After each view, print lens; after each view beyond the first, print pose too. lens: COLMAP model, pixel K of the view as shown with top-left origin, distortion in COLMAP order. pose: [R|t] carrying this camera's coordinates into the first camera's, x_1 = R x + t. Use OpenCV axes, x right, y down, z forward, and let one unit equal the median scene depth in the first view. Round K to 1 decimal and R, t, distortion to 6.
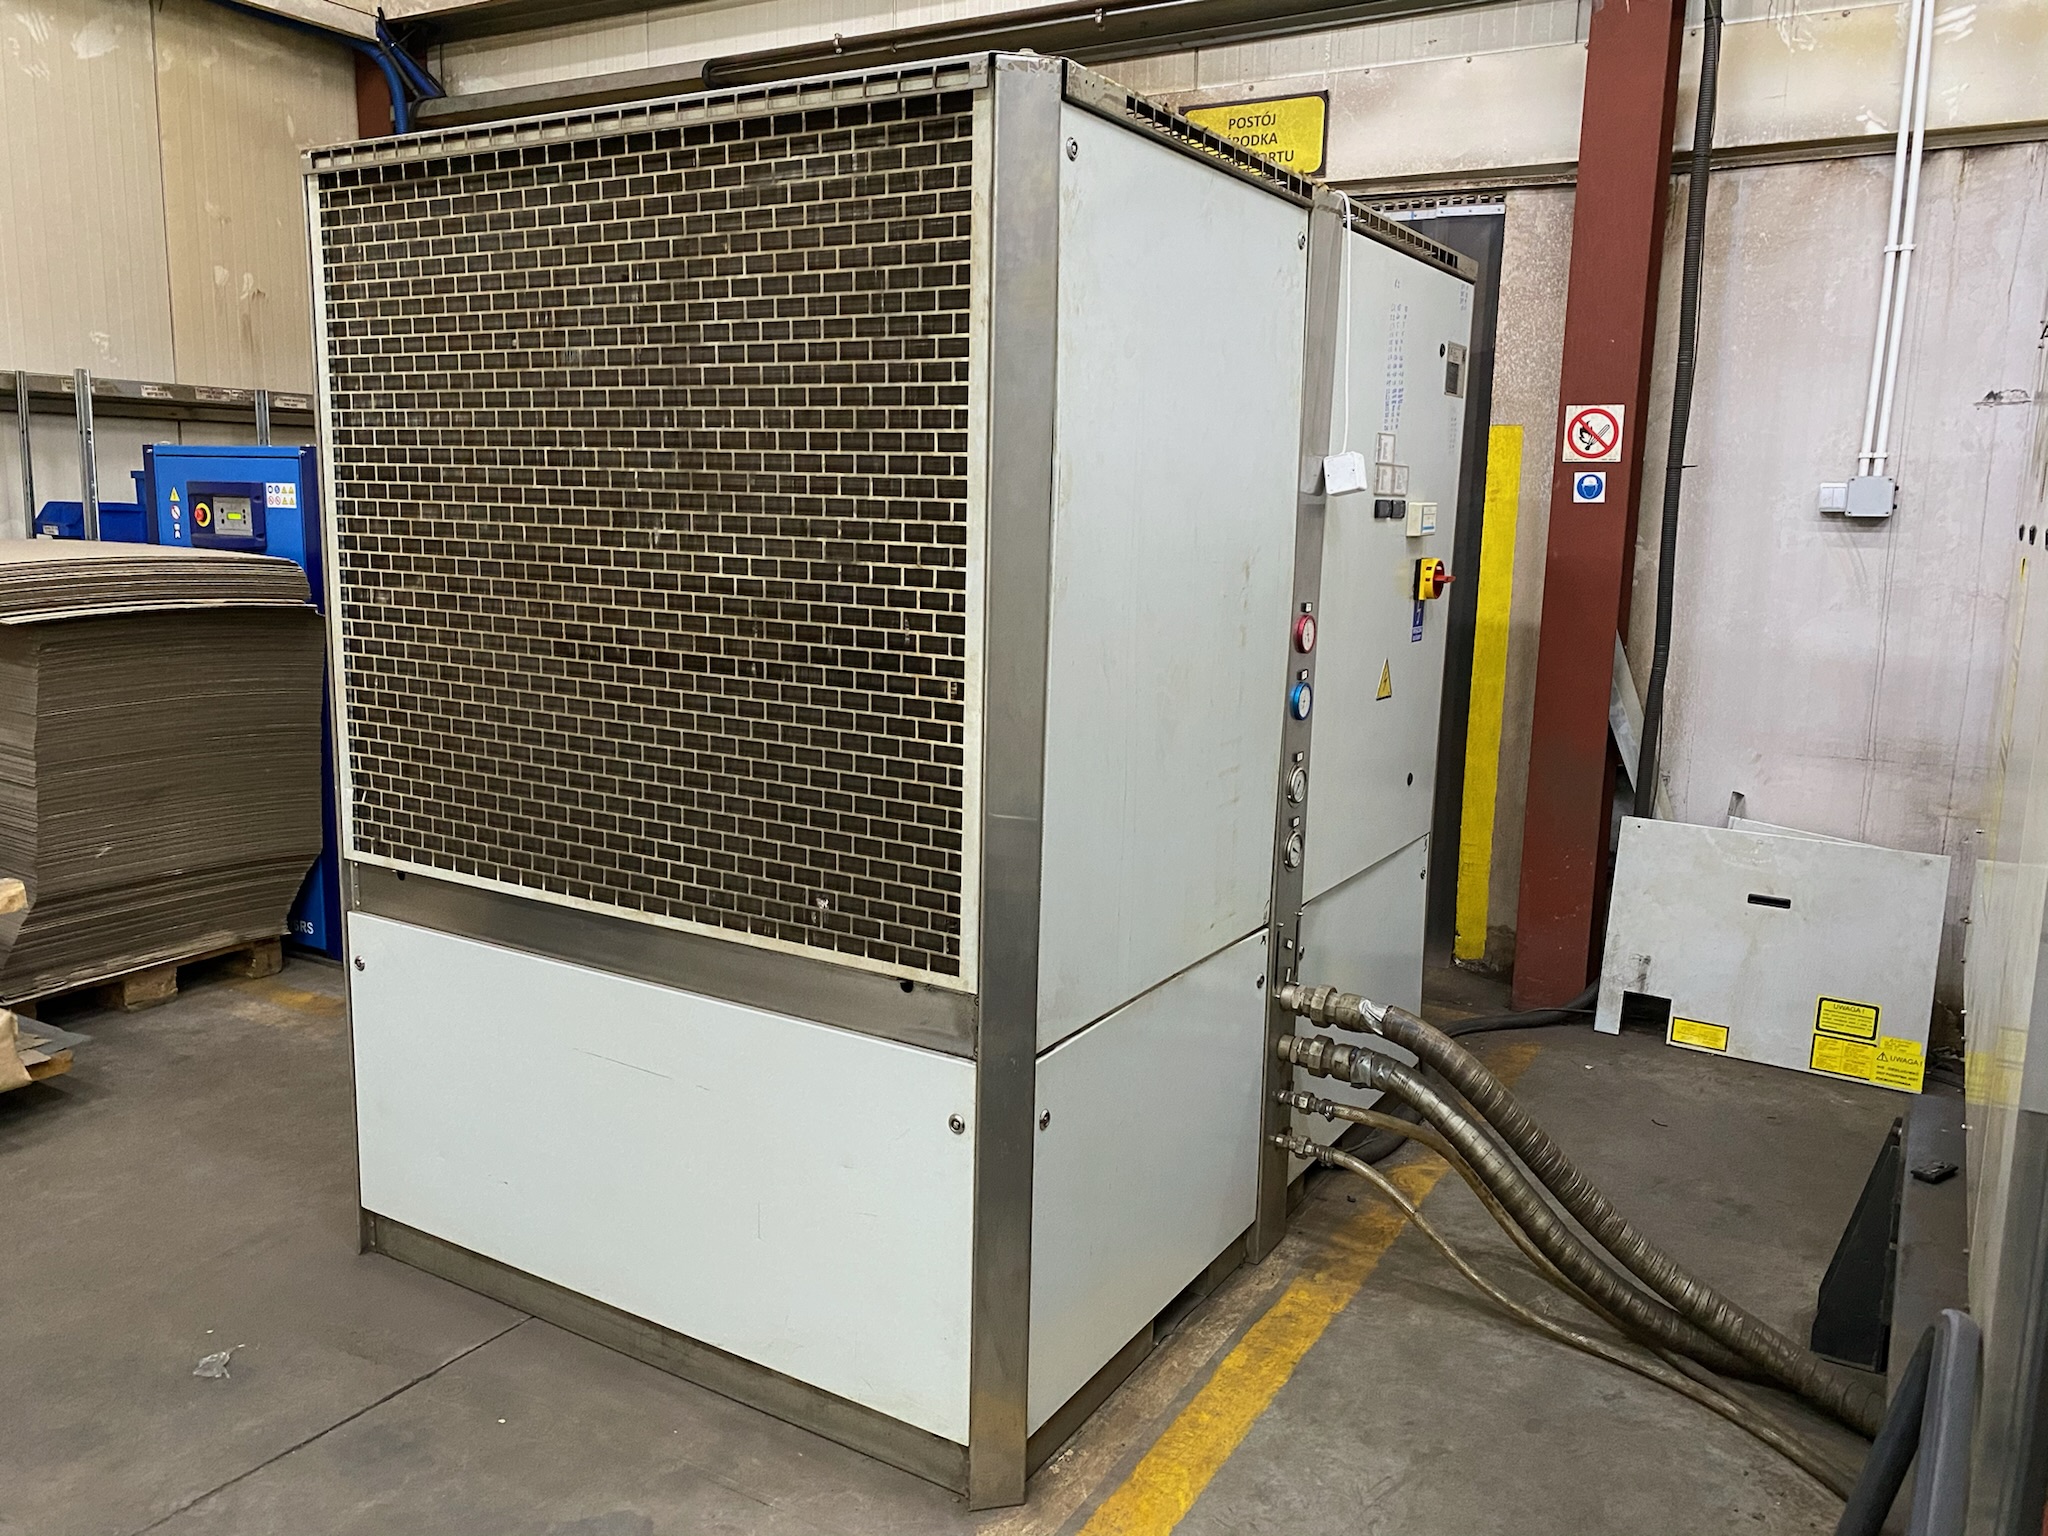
lens RADIAL K [[1550.3, 0, 1028.4], [0, 1550.3, 760.1], [0, 0, 1]] dist [0.016476, -0.012922]
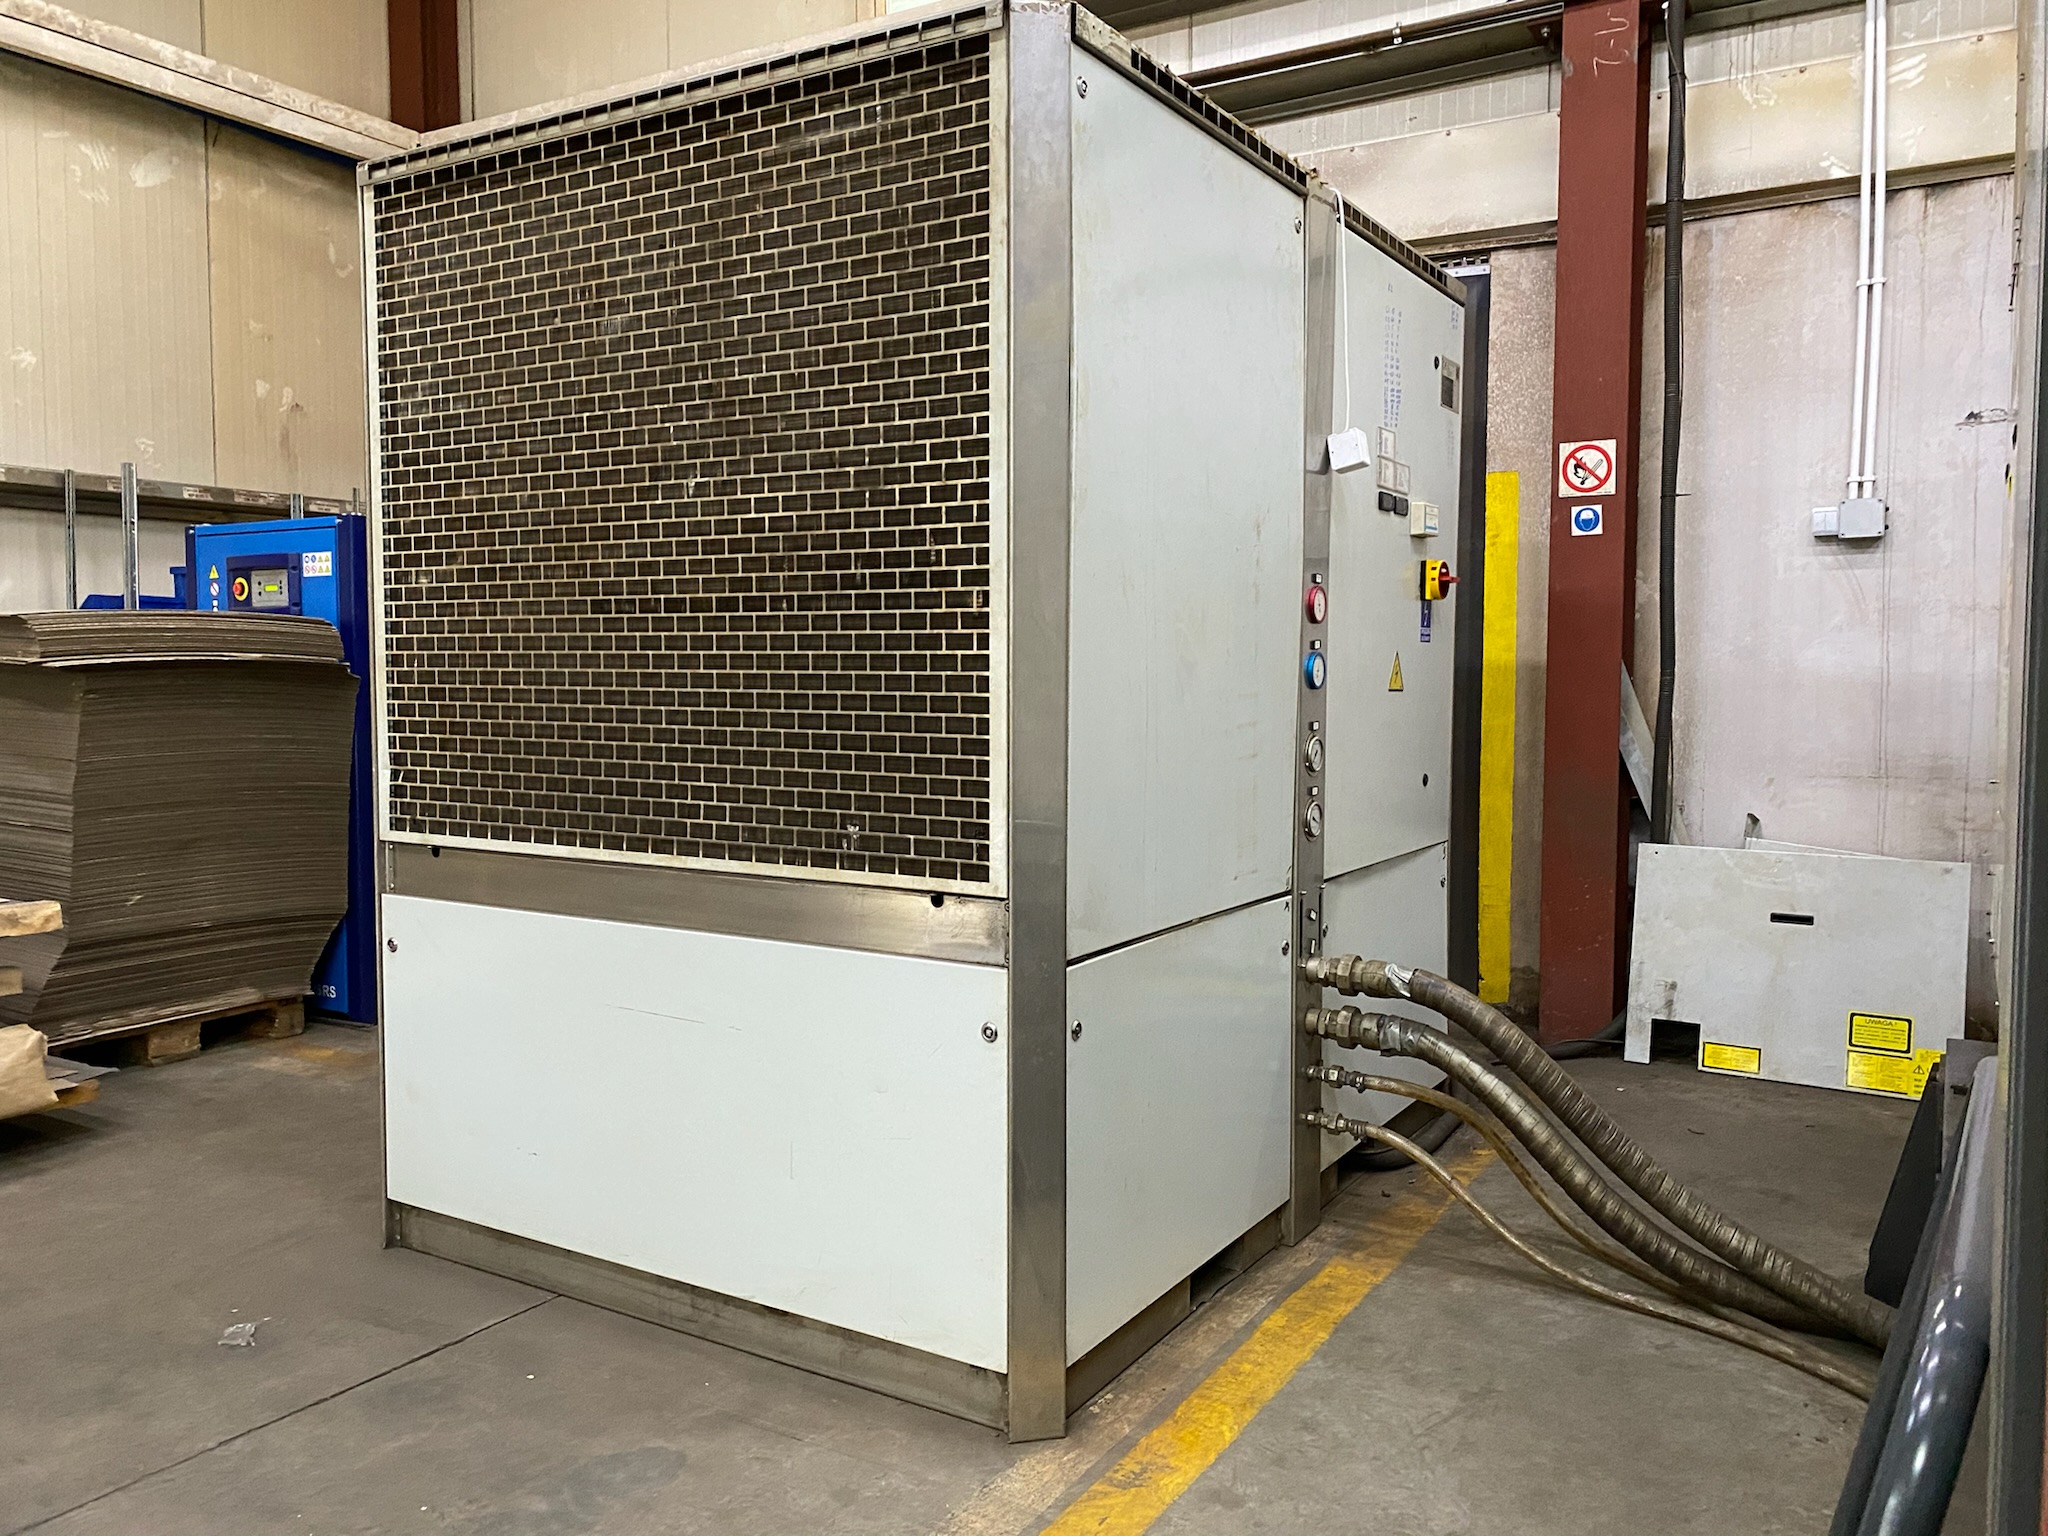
lens RADIAL K [[1550.3, 0, 1021.1], [0, 1550.3, 760.4], [0, 0, 1]] dist [0.016476, -0.012922]
pose [[0.999730, -0.021228, -0.009483, -0.009819], [0.020086, 0.993996, -0.107559, 0.133225], [0.011709, 0.107340, 0.994153, -0.013275]]
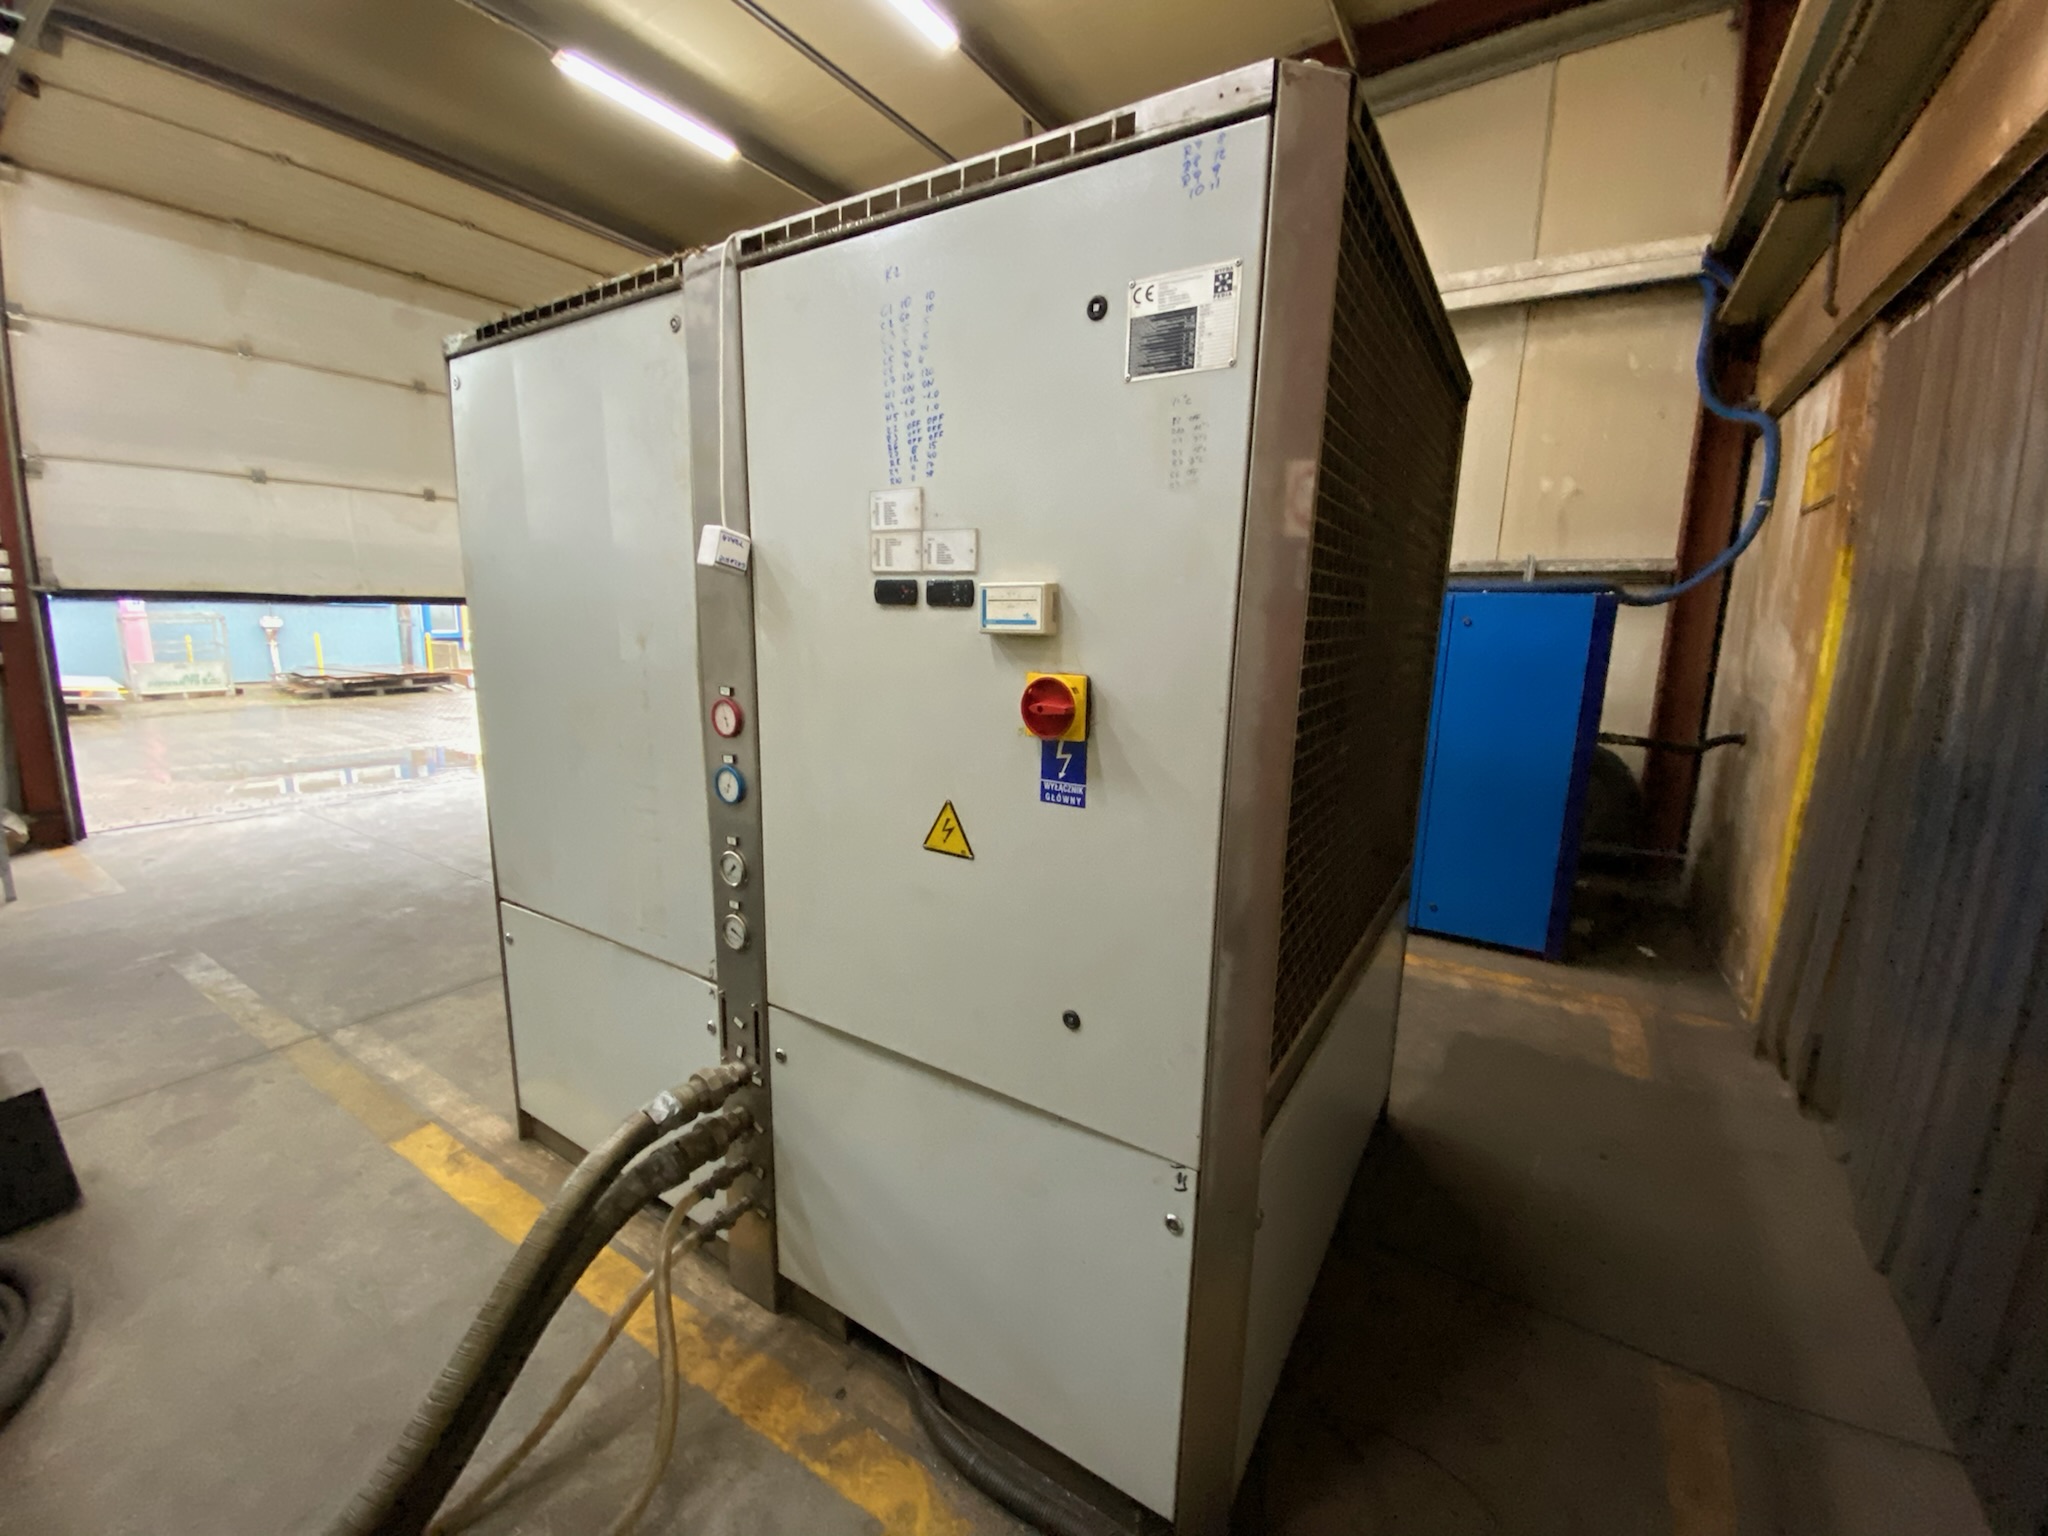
lens RADIAL K [[831.7, 0, 1018.3], [0, 831.7, 769.4], [0, 0, 1]] dist [-0.006337, -0.002197]
pose [[-0.025567, 0.159644, -0.986844, 0.730110], [-0.188984, 0.968594, 0.161588, -0.178890], [0.981647, 0.190629, 0.005406, 1.236927]]
